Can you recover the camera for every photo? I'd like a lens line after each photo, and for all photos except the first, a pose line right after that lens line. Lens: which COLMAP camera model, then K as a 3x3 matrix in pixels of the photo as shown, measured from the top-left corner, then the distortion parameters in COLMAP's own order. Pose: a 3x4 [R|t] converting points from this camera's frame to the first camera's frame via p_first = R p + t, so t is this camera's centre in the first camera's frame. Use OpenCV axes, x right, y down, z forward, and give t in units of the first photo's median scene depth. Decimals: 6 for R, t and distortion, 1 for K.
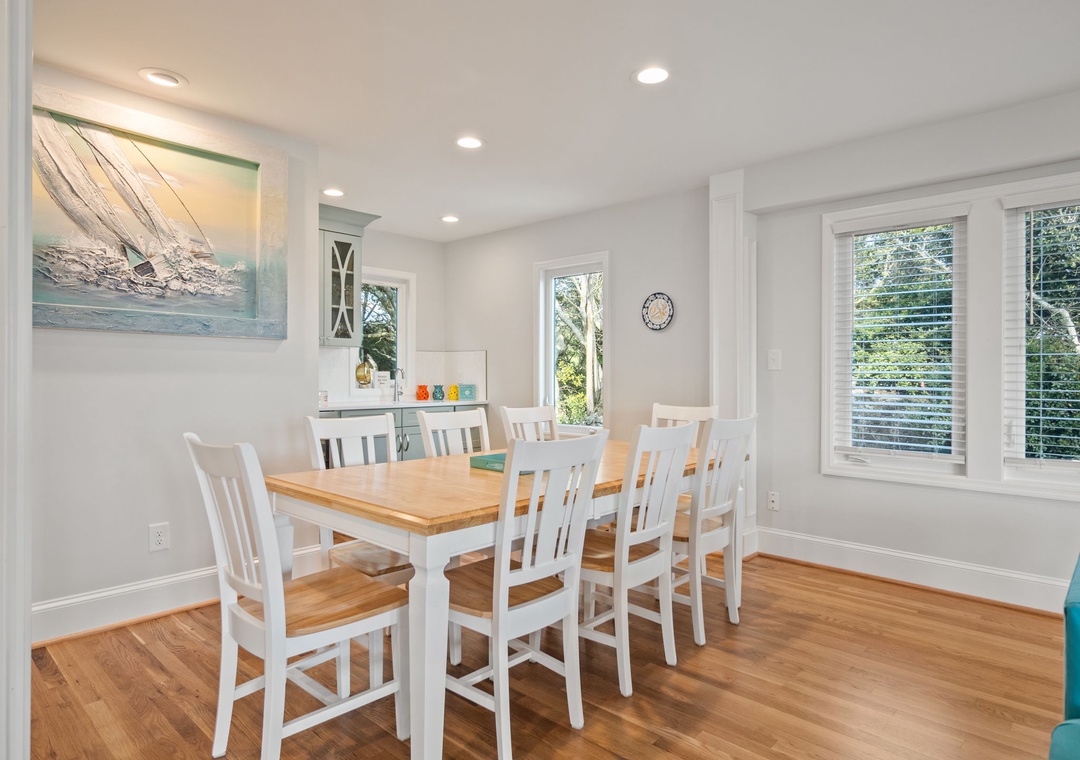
lens RADIAL K [[622.2, 0, 541.7], [0, 622.2, 379.8], [0, 0, 1]] dist [-0.000411, 0.000399]
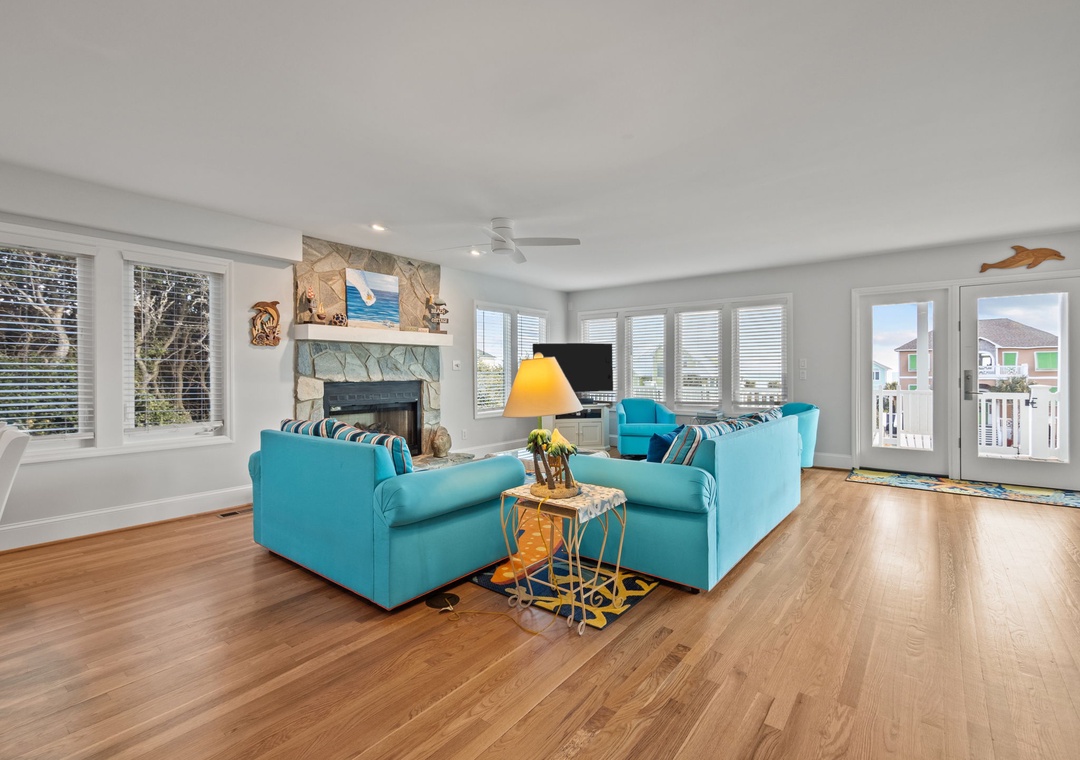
lens RADIAL K [[475.8, 0, 541.4], [0, 475.8, 375.2], [0, 0, 1]] dist [0.000031, 0.000031]
pose [[-0.075942, -0.007609, 0.997083, -0.467917], [0.006859, 0.999943, 0.008153, -0.004284], [-0.997089, 0.007458, -0.075886, 0.108711]]
